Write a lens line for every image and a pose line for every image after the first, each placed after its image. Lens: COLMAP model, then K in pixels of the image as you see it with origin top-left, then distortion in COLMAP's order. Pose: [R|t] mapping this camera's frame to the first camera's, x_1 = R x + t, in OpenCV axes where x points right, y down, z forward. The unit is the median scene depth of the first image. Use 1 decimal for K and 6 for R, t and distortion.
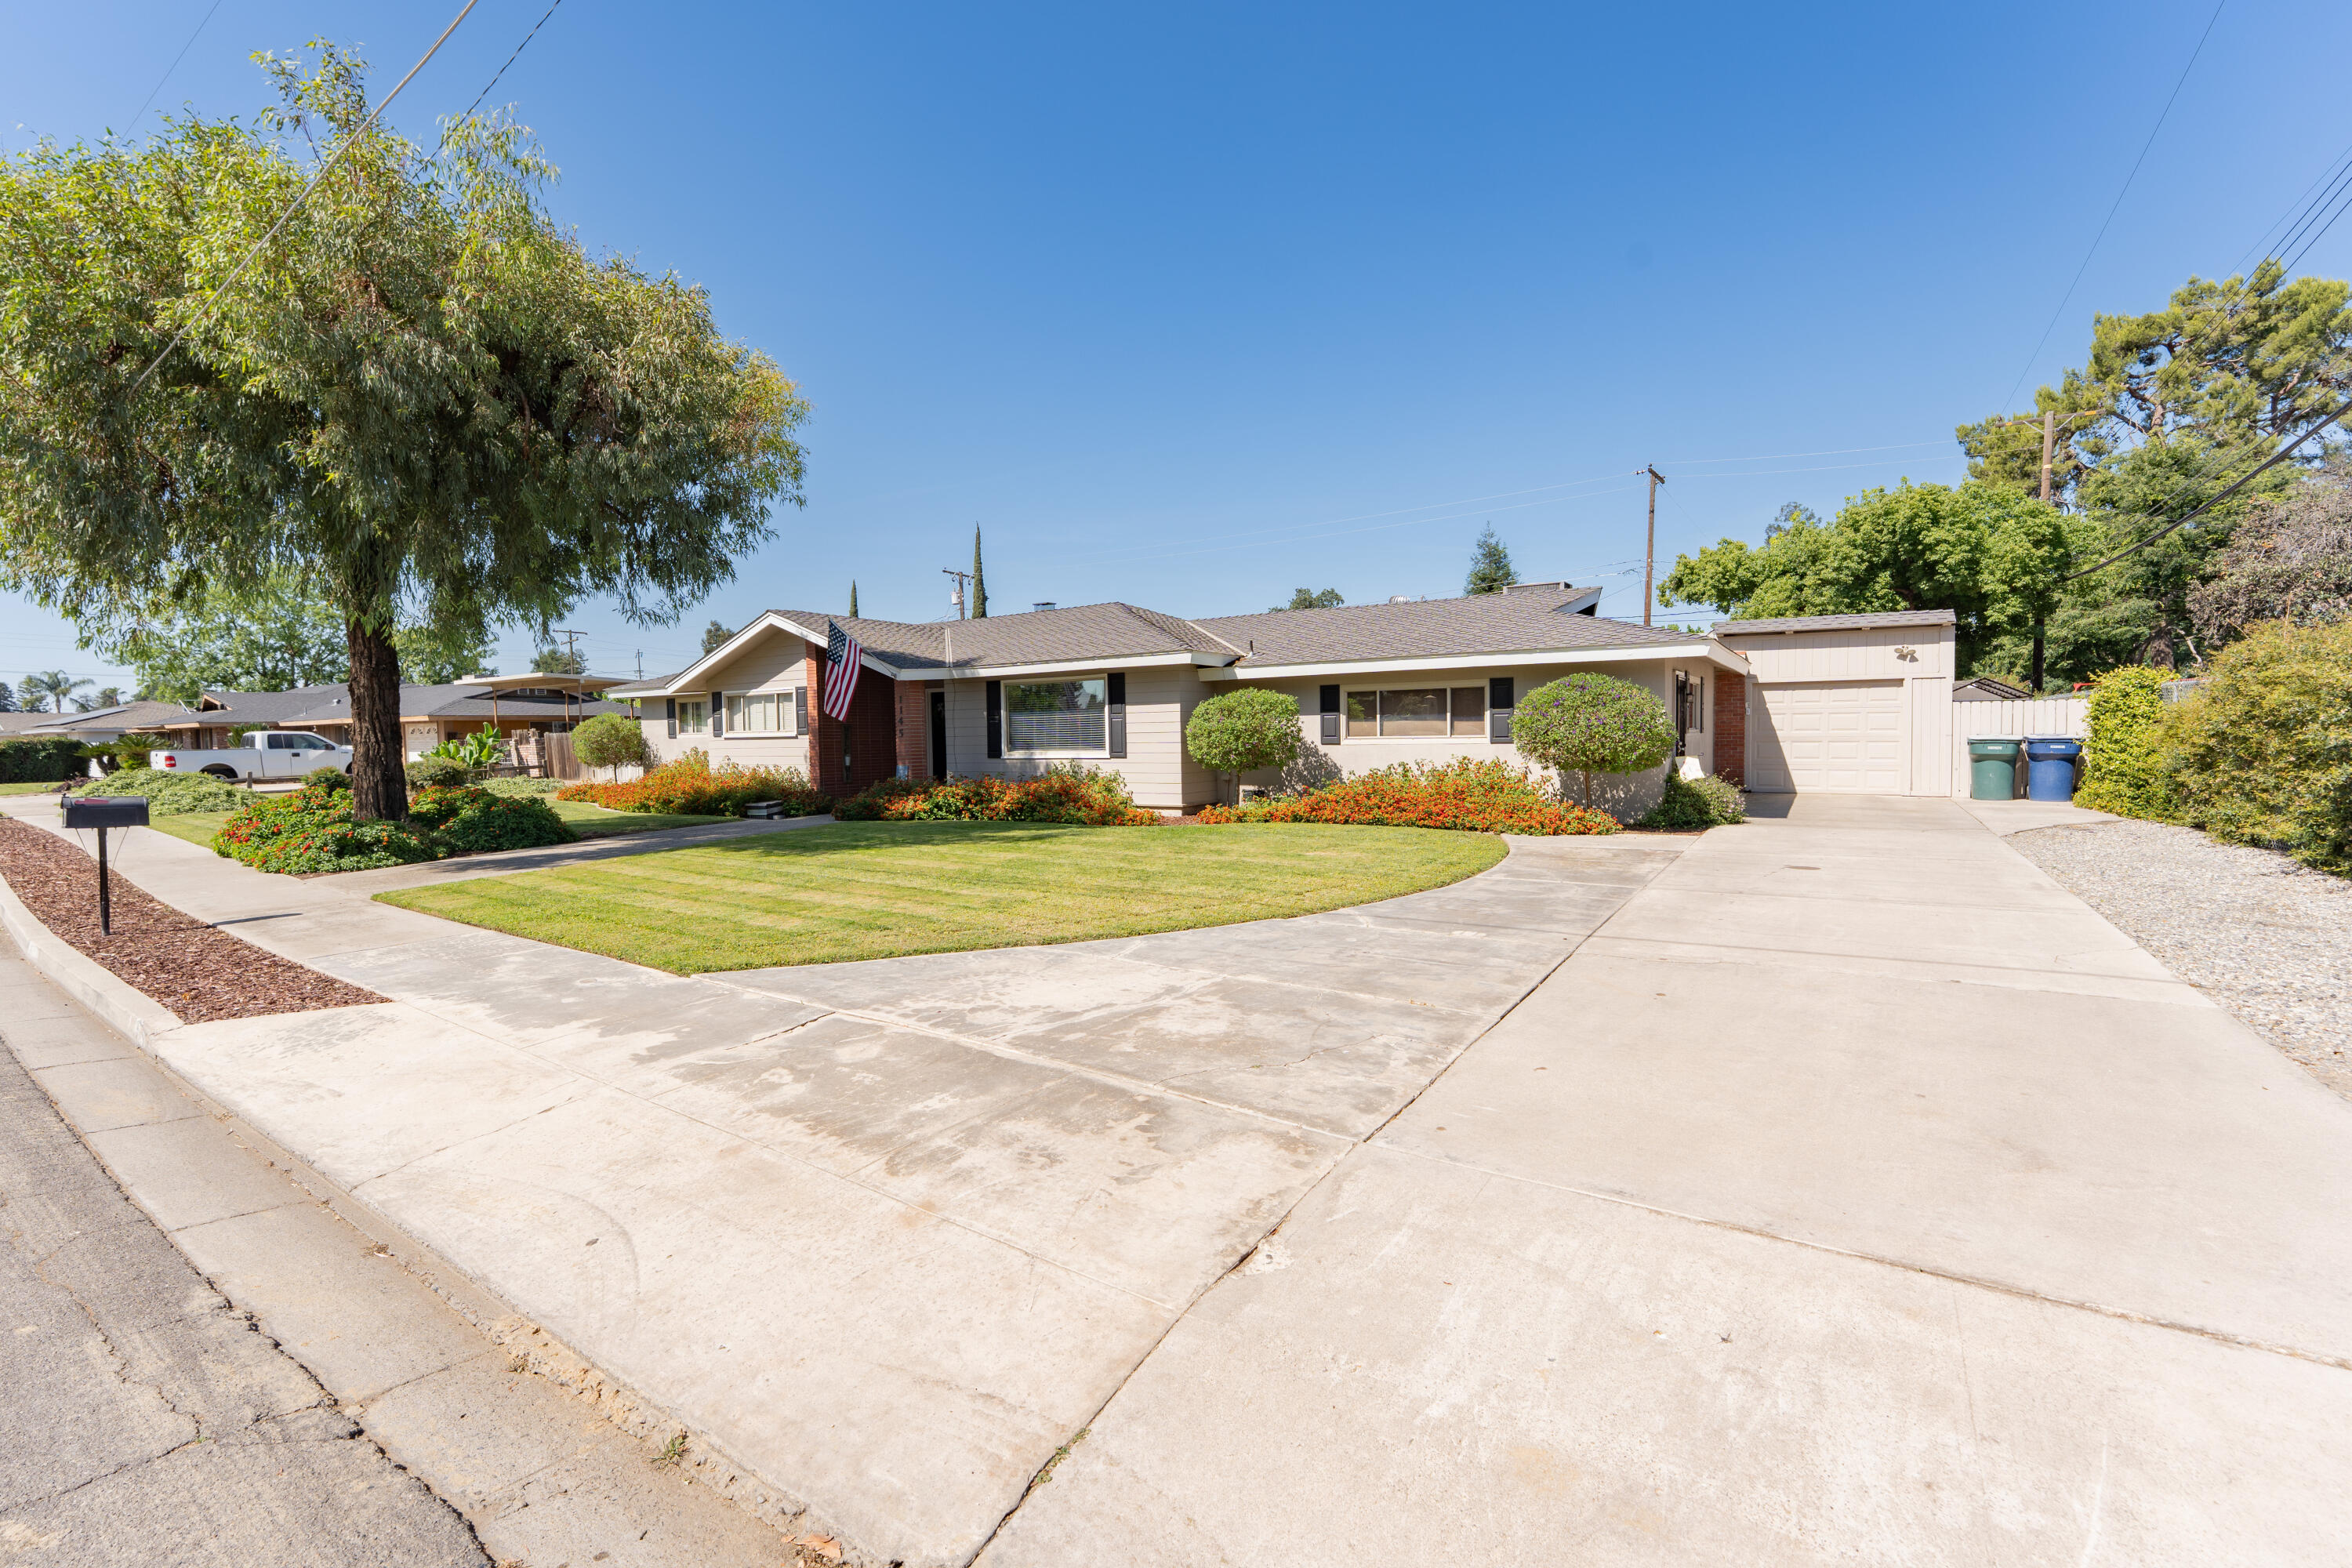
lens RADIAL K [[1029.8, 0, 1152.0], [0, 1029.8, 780.2], [0, 0, 1]] dist [-0.004907, 0.000211]
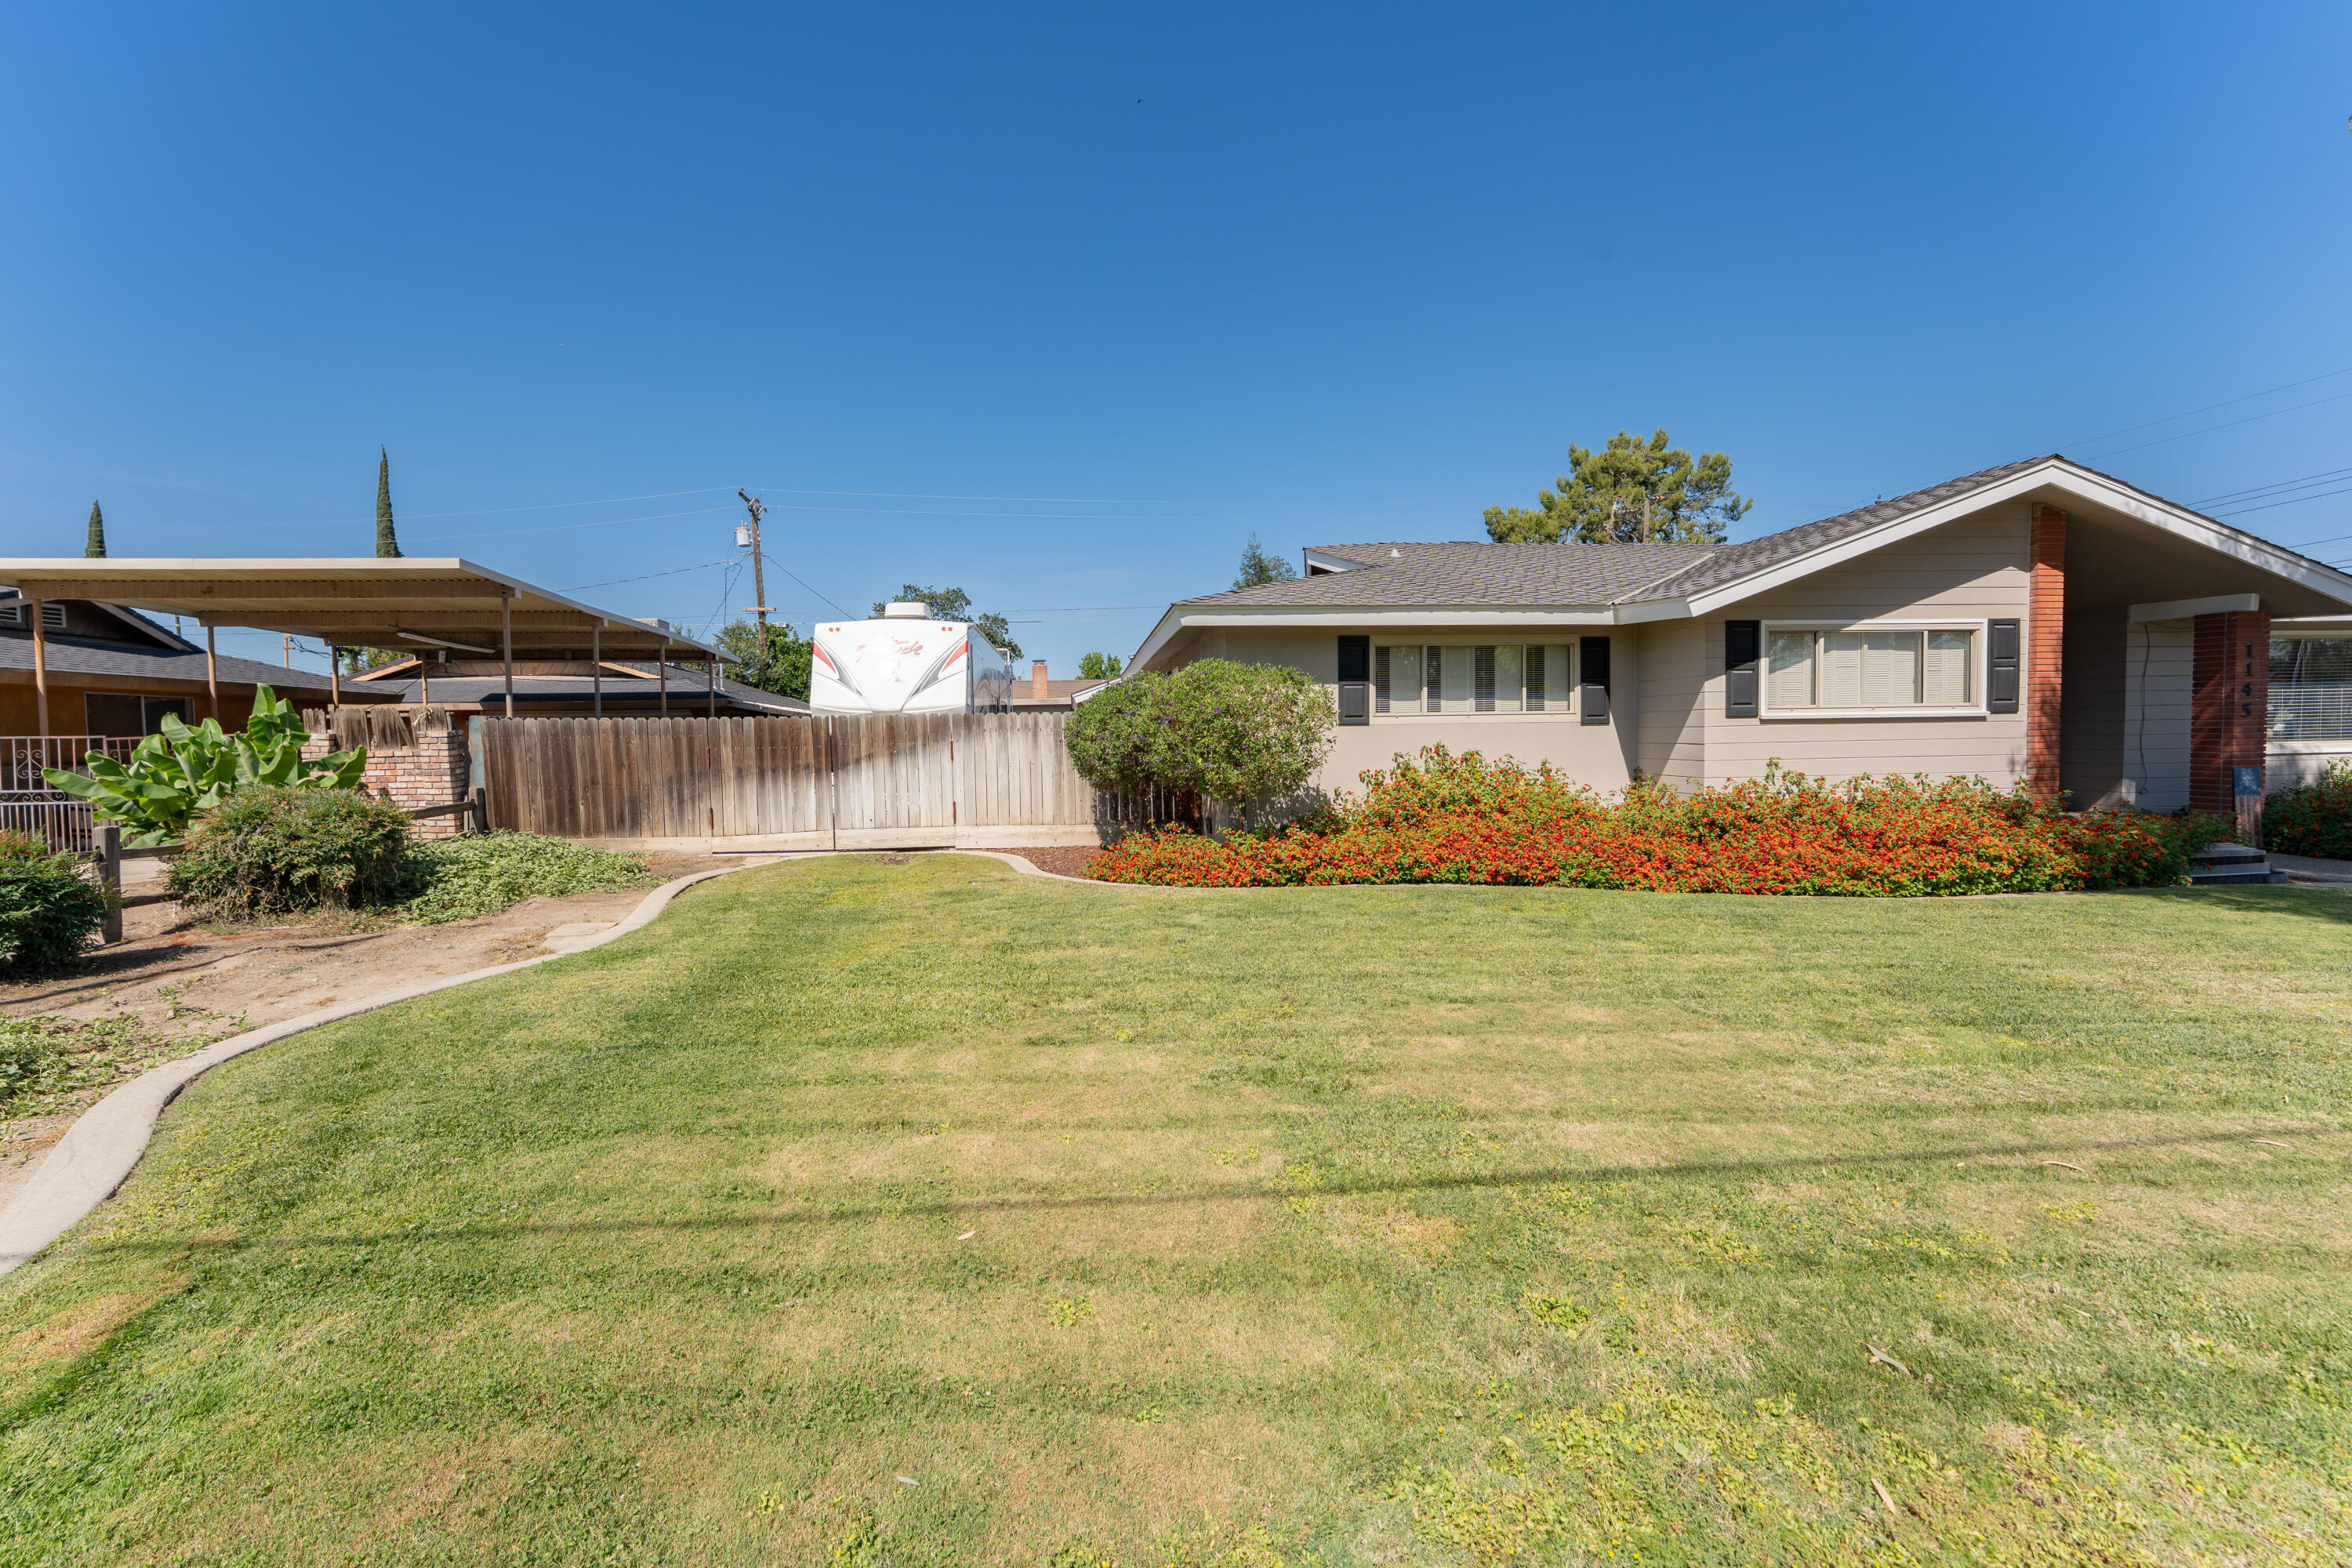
lens RADIAL K [[969.7, 0, 1153.5], [0, 969.7, 778.2], [0, 0, 1]] dist [0.001292, -0.000025]
pose [[0.783106, -0.019928, 0.621569, -1.156778], [0.030273, 0.999523, -0.006095, -0.025803], [-0.621151, 0.023589, 0.783336, 1.053370]]
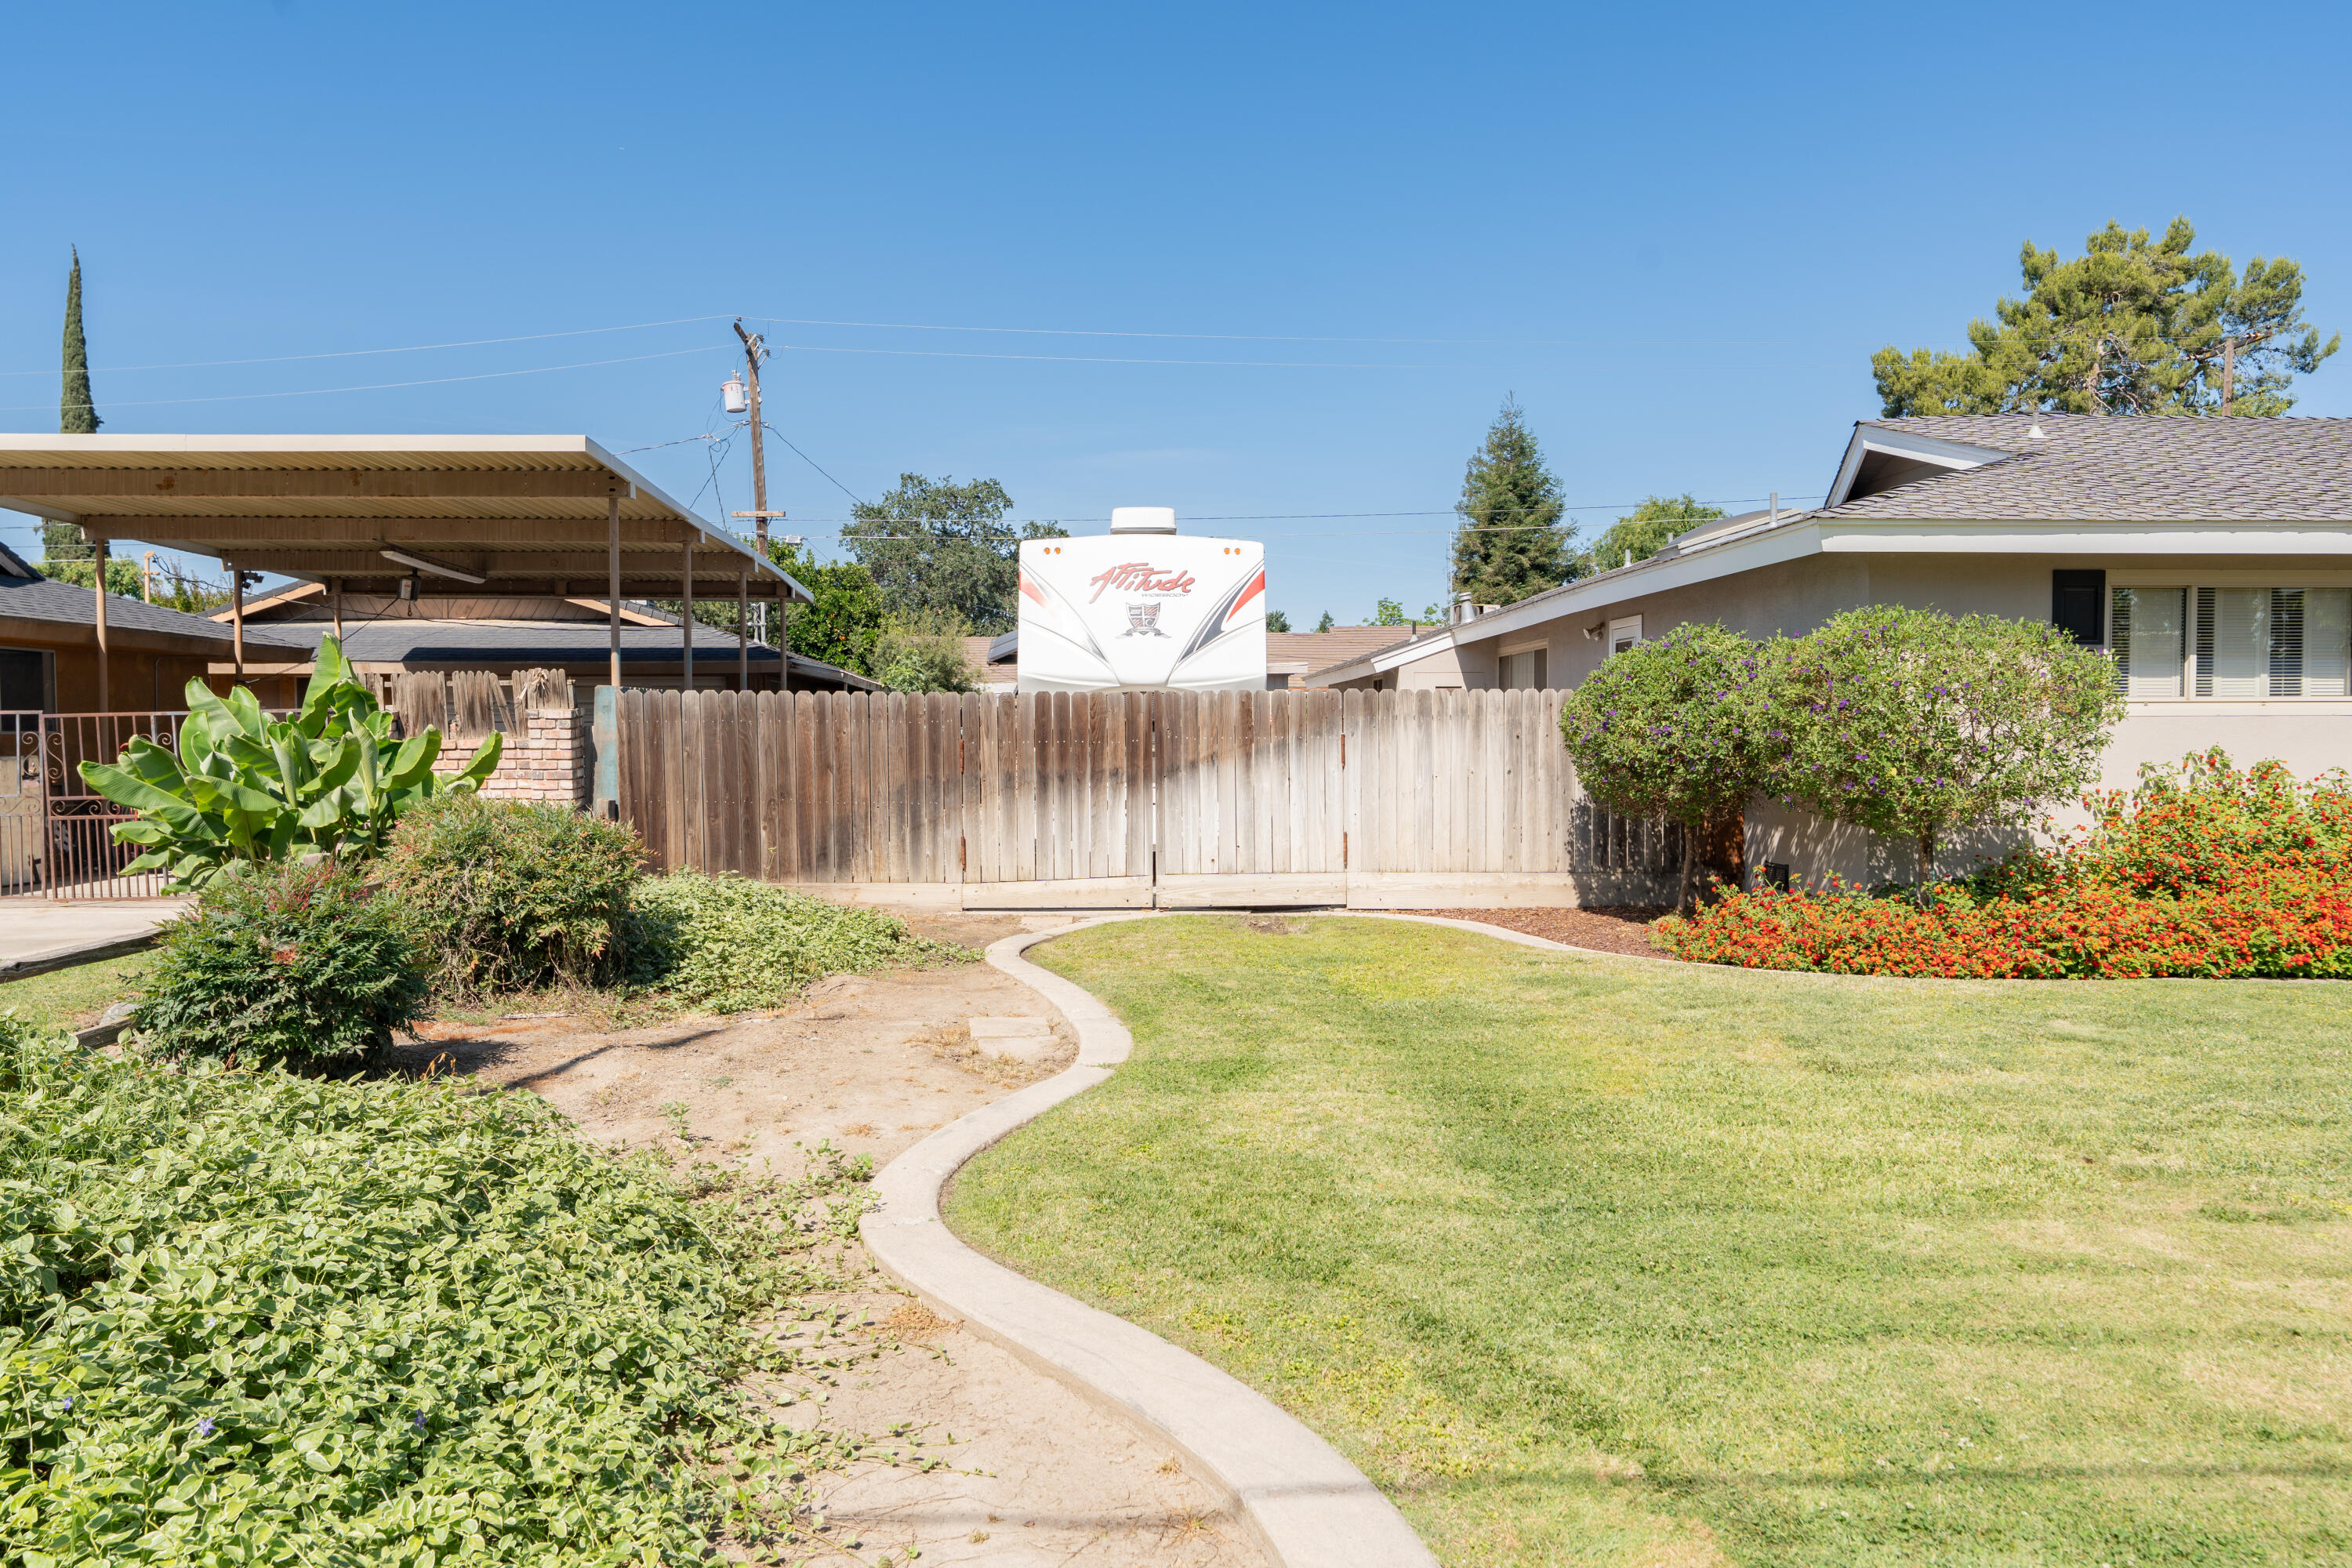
lens RADIAL K [[1615.5, 0, 1176.0], [0, 1615.5, 784.0], [0, 0, 1]] dist [0.001859, -0.001840]
pose [[0.806791, -0.005016, 0.590815, -1.322106], [0.016818, 0.999754, -0.014477, -0.030033], [-0.590597, 0.021616, 0.806677, 1.157149]]
